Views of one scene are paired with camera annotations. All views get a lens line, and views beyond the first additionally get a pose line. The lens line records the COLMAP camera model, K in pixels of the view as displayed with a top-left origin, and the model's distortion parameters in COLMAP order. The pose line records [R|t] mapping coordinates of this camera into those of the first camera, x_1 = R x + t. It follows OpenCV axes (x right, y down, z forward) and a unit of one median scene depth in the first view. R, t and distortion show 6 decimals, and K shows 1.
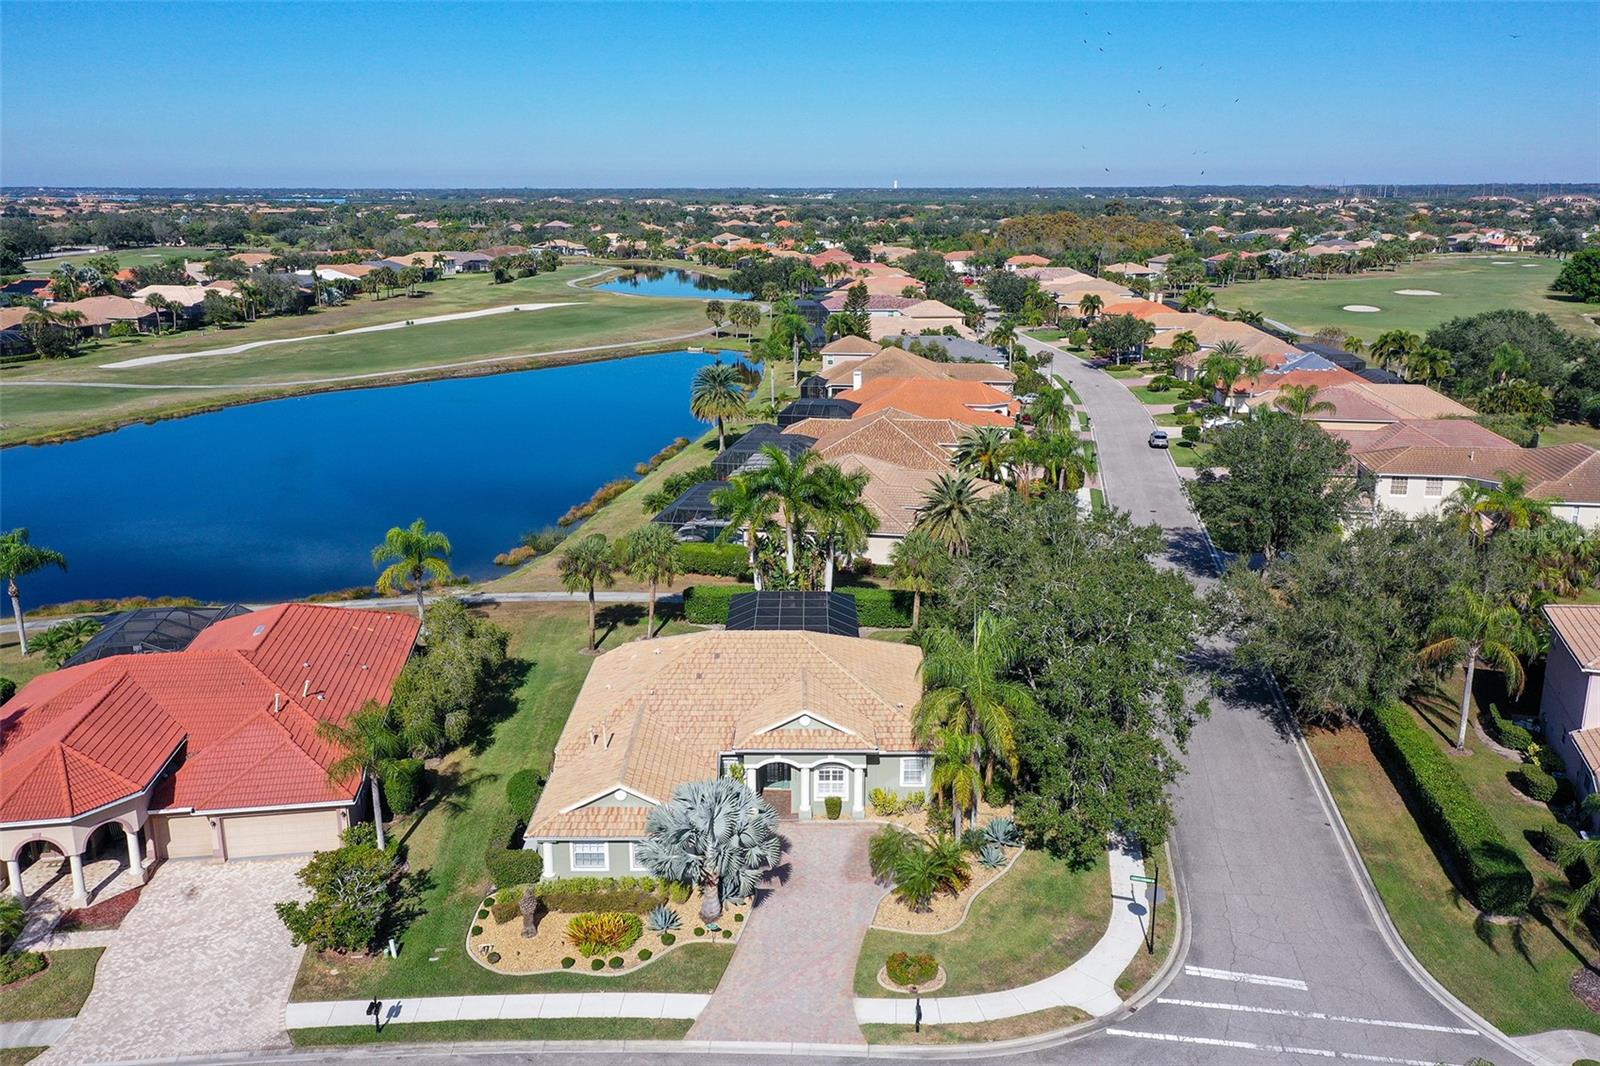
lens RADIAL K [[1296.3, 0, 801.8], [0, 1296.3, 538.1], [0, 0, 1]] dist [0.011875, 0.011019]
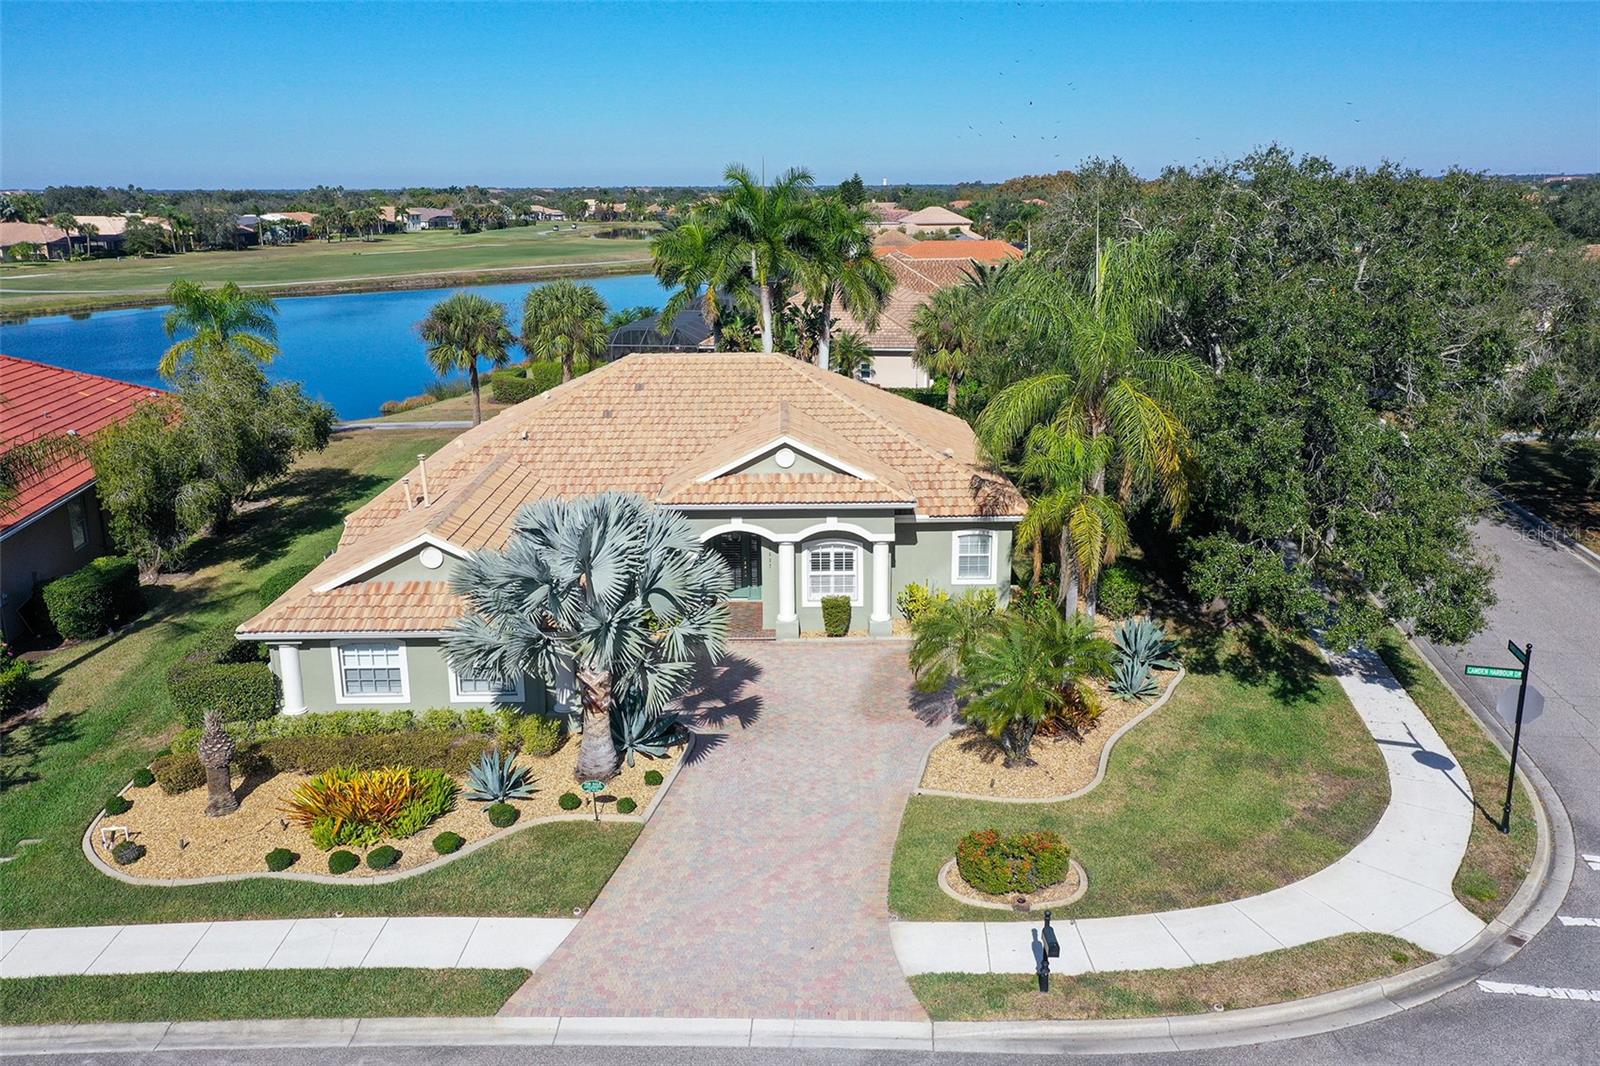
lens RADIAL K [[1296.3, 0, 797.8], [0, 1296.3, 528.3], [0, 0, 1]] dist [0.011875, 0.011019]
pose [[0.999942, -0.010429, 0.002824, 0.006847], [0.010461, 0.999880, -0.011390, 0.202013], [-0.002705, 0.011419, 0.999931, 0.497016]]
